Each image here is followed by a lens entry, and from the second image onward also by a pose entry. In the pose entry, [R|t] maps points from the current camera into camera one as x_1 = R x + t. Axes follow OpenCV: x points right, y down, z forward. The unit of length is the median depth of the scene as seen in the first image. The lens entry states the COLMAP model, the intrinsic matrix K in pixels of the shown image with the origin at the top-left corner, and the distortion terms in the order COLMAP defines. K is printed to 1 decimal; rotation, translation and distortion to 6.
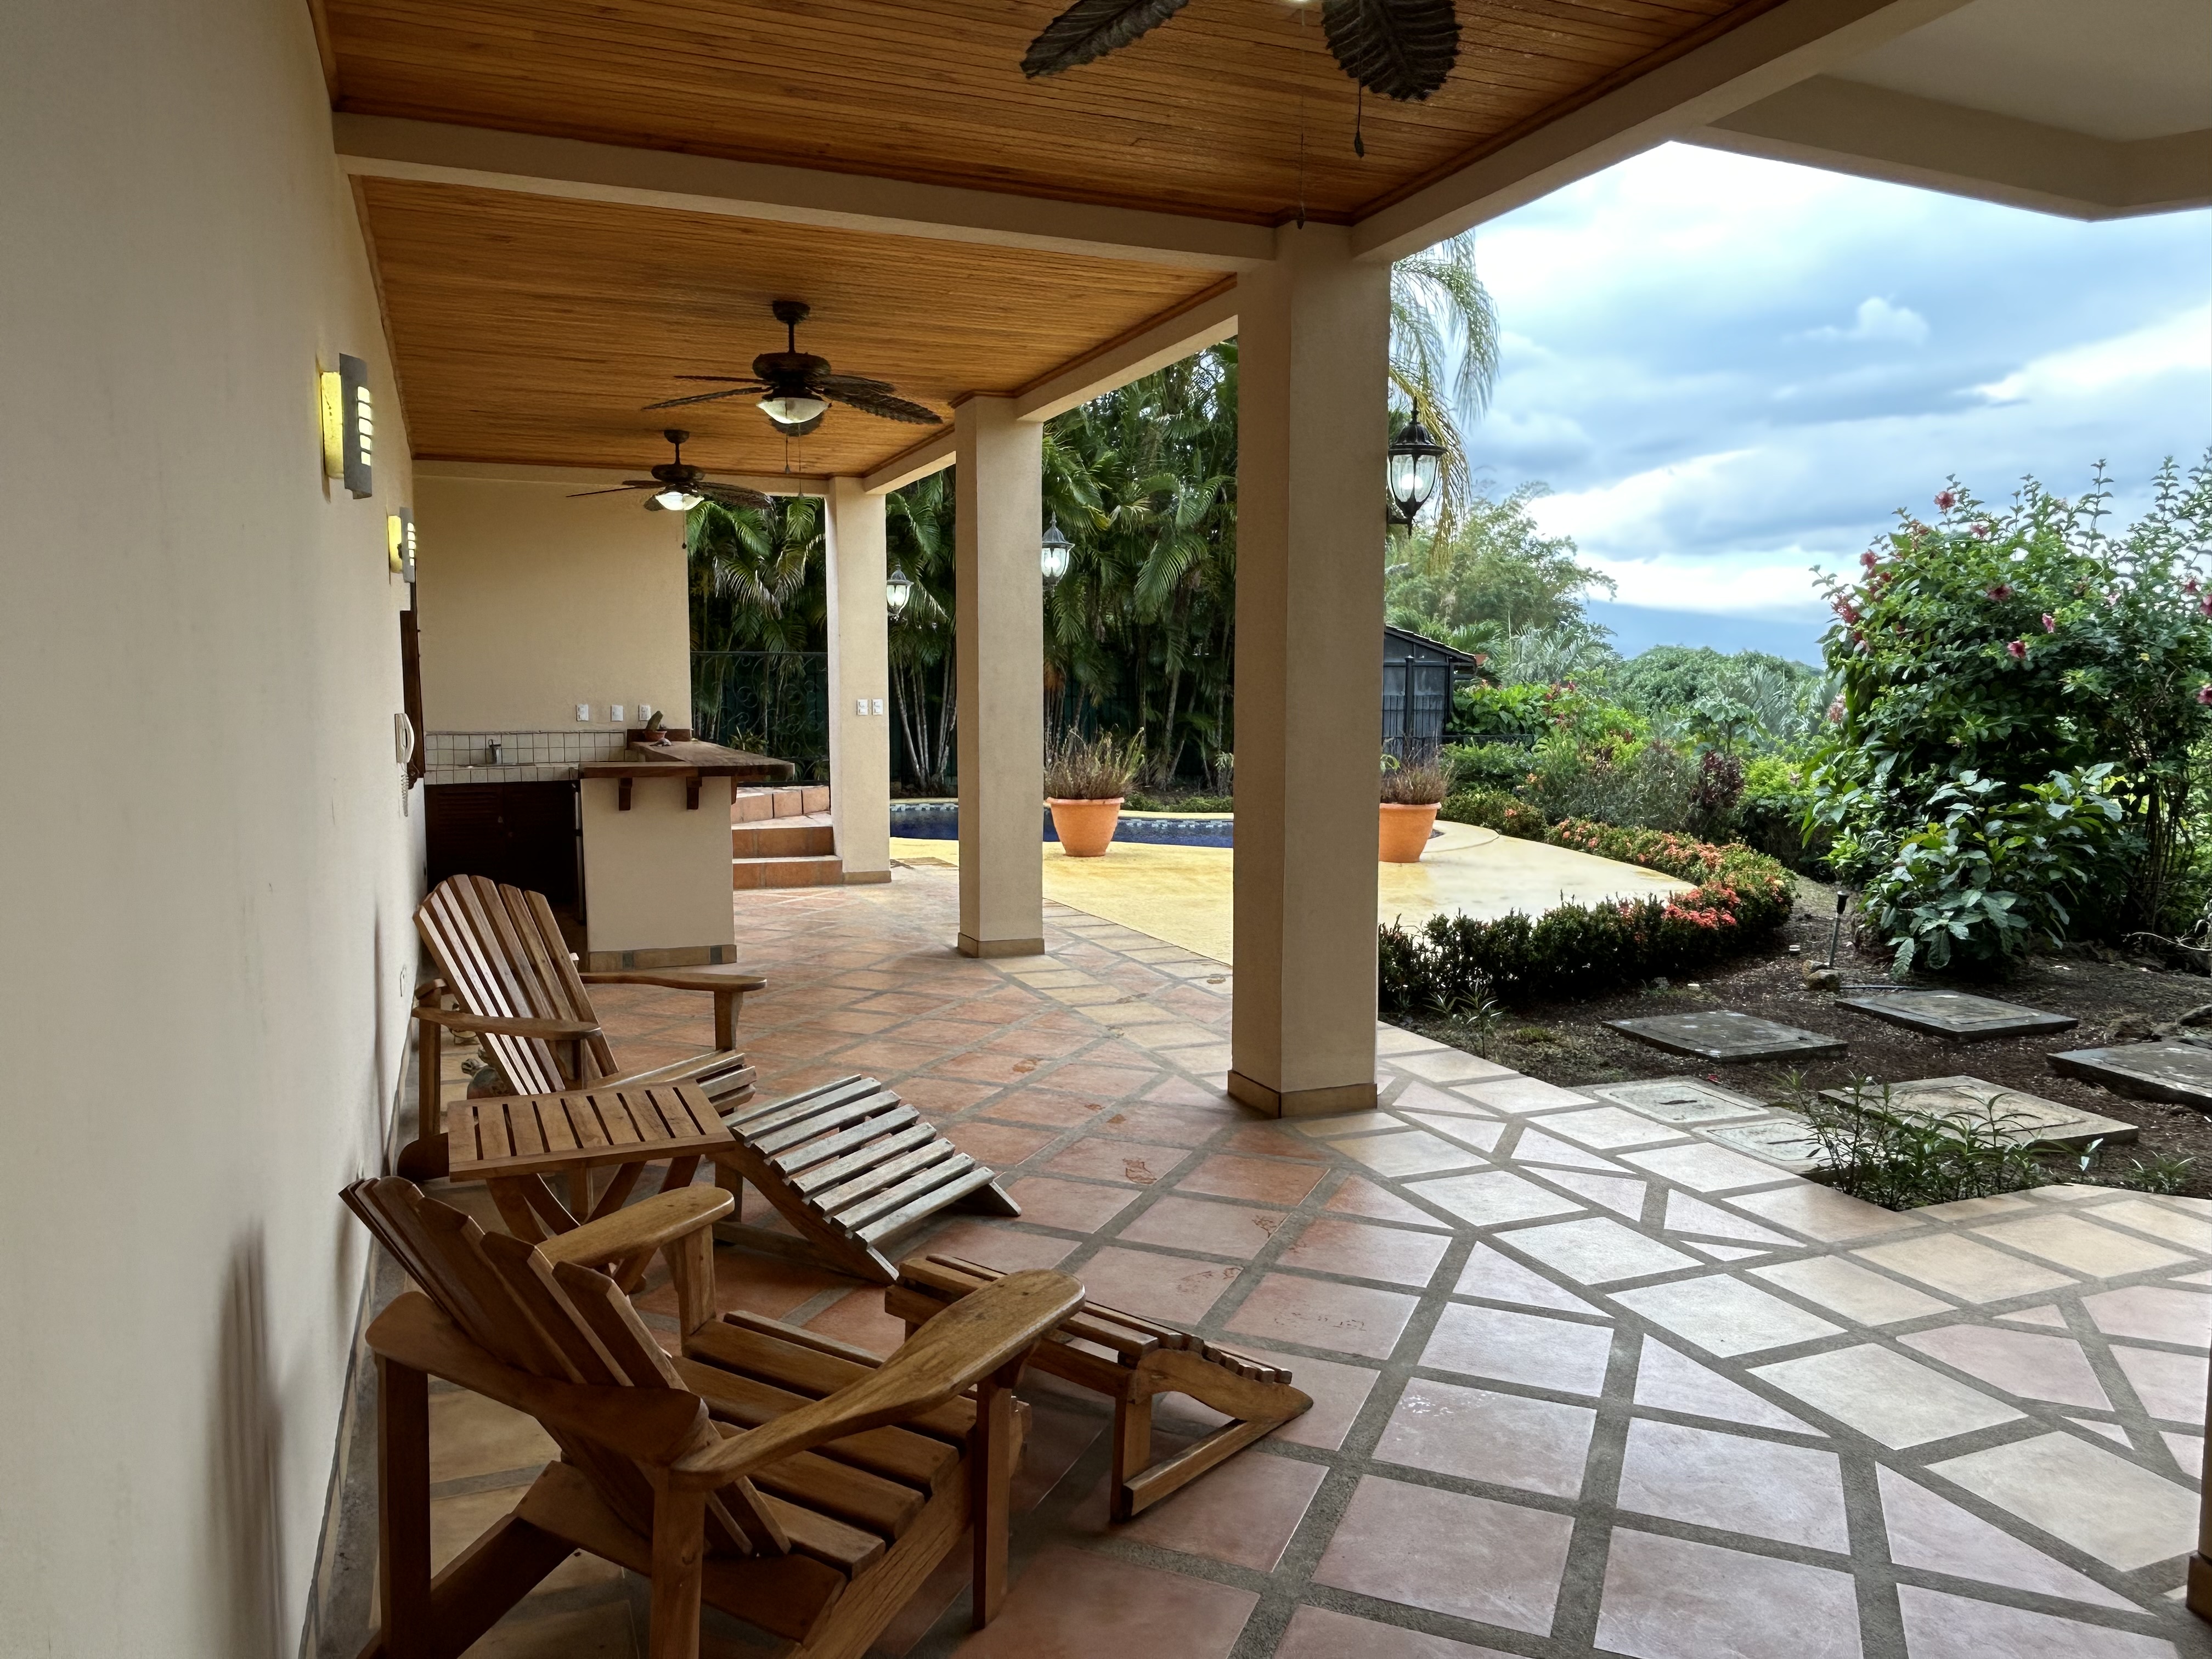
lens RADIAL K [[1560.0, 0, 1100.1], [0, 1560.0, 822.0], [0, 0, 1]] dist [0.029589, -0.000756]
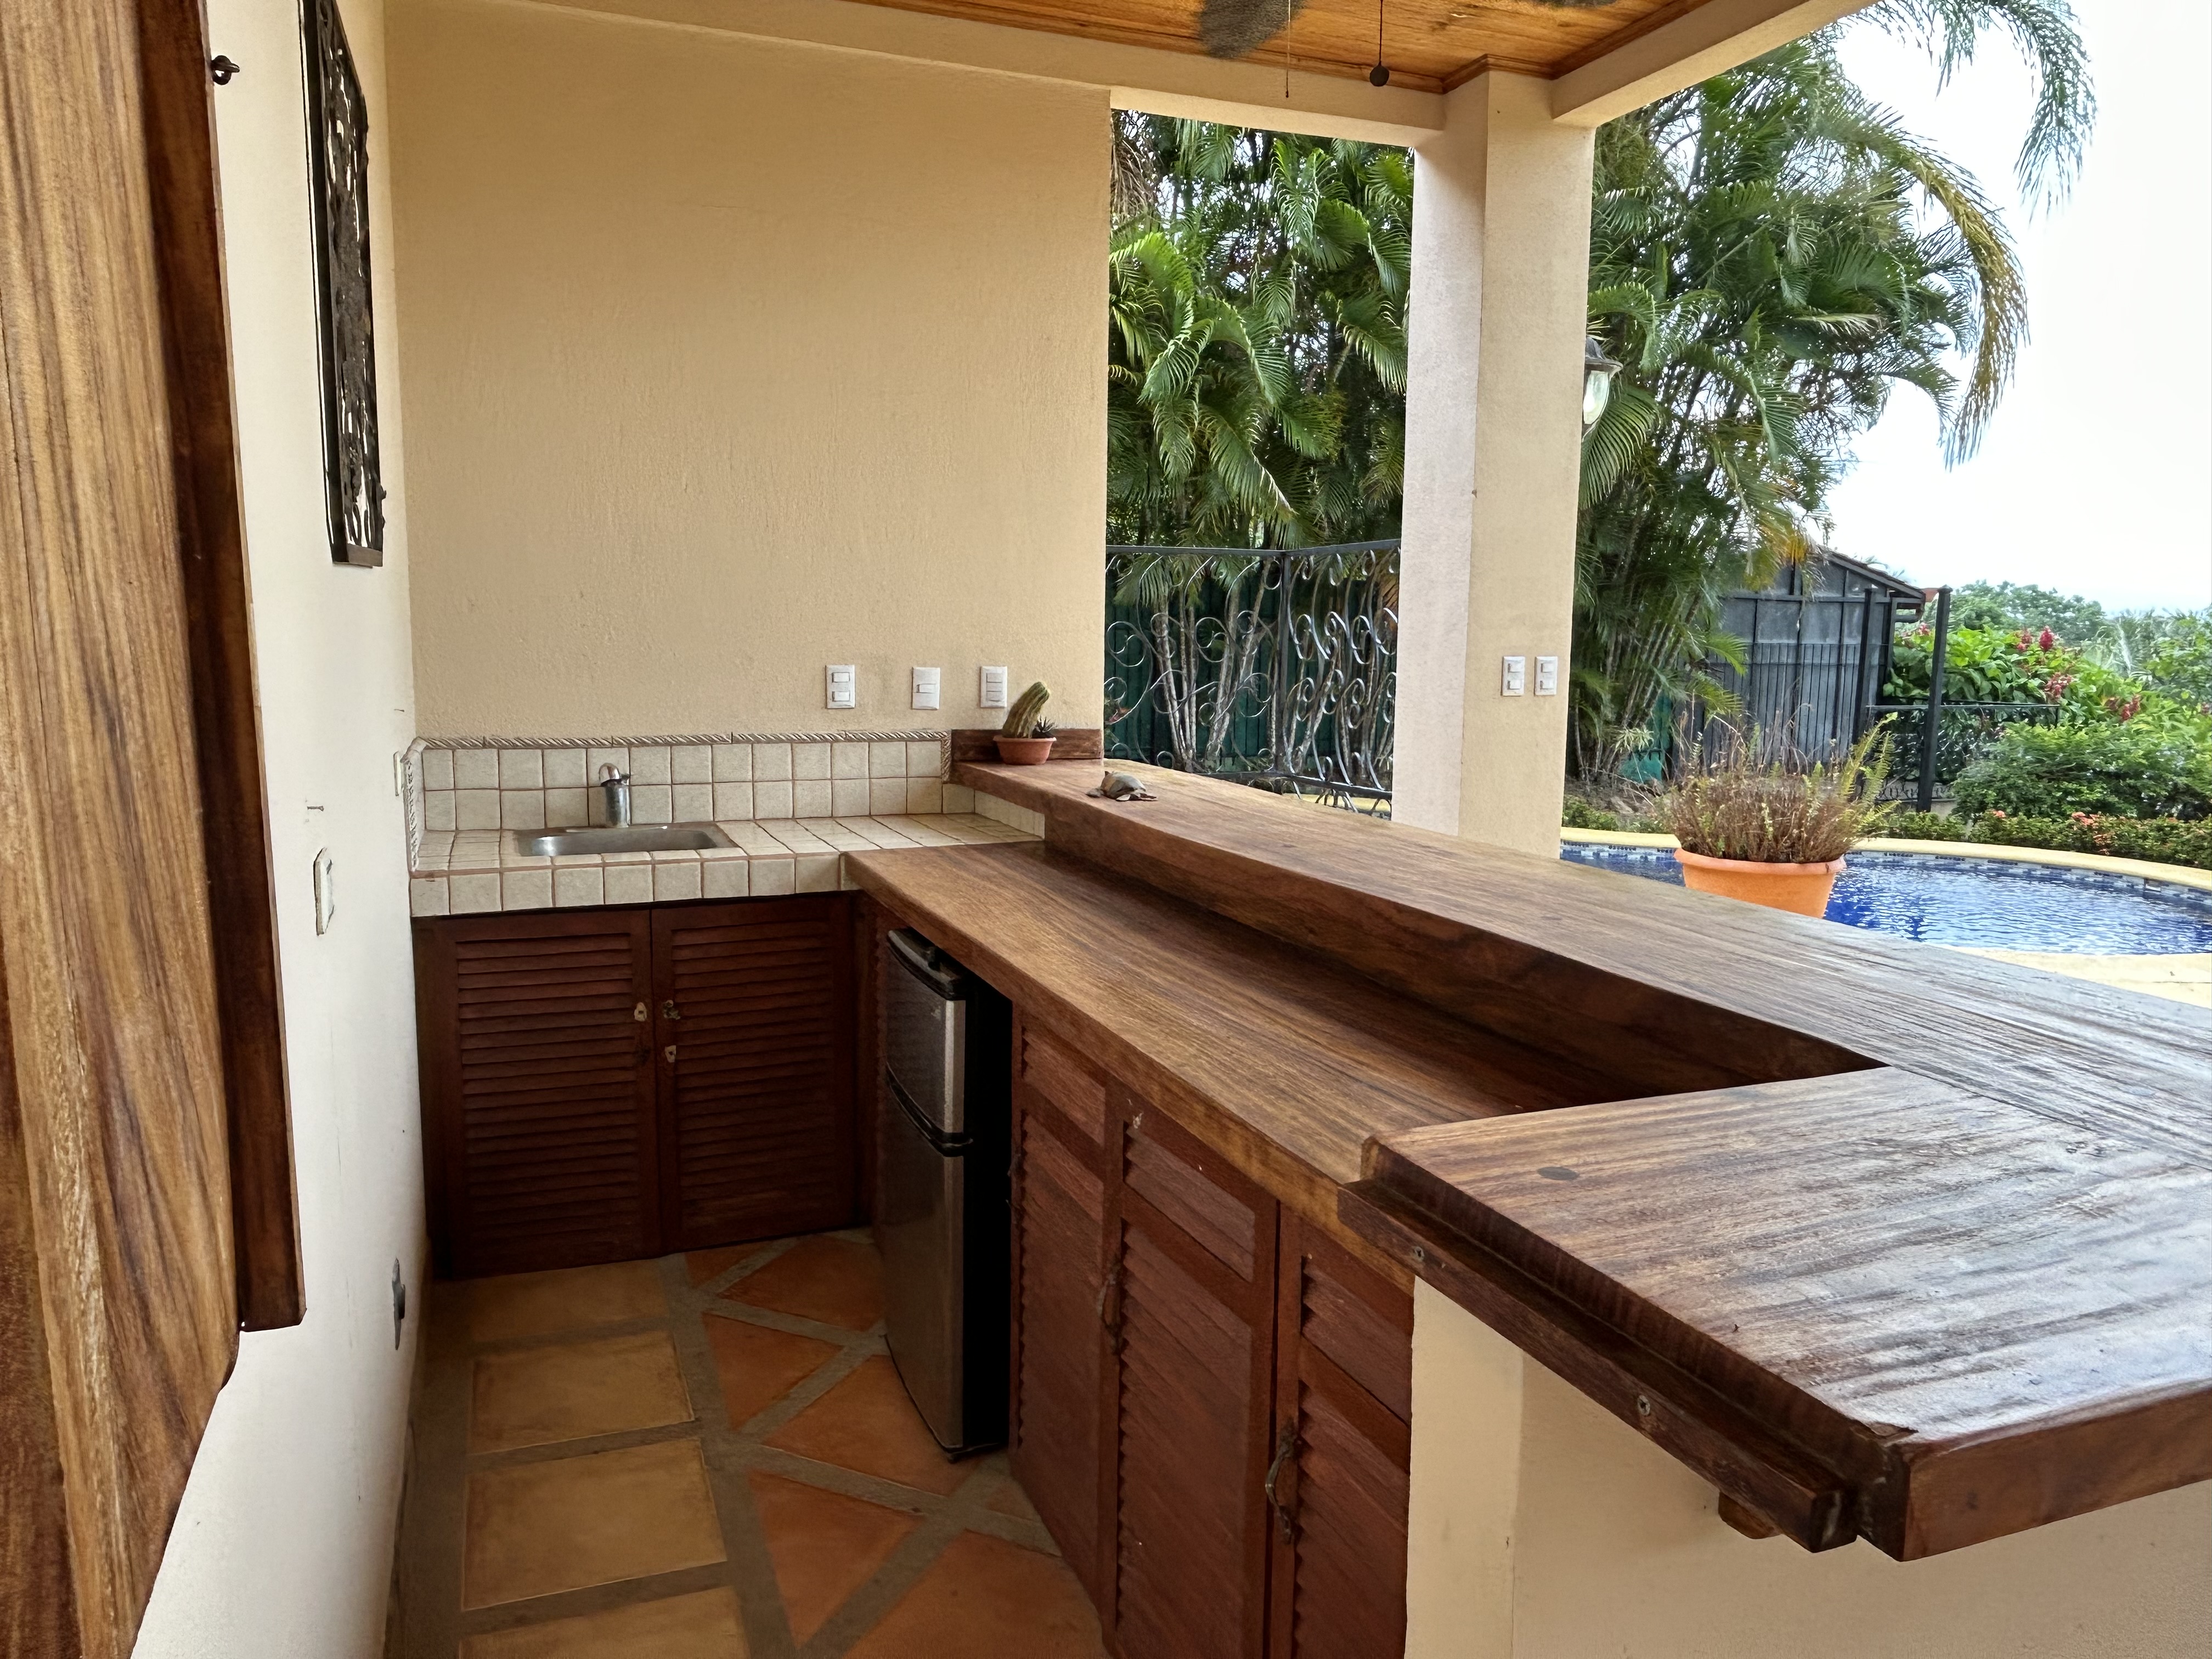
lens RADIAL K [[1560.0, 0, 1102.7], [0, 1560.0, 834.3], [0, 0, 1]] dist [0.029589, -0.000756]
pose [[0.999703, 0.013915, -0.019999, -0.255876], [-0.012992, 0.998877, 0.045563, -0.051461], [0.020611, -0.045290, 0.998761, 0.616723]]
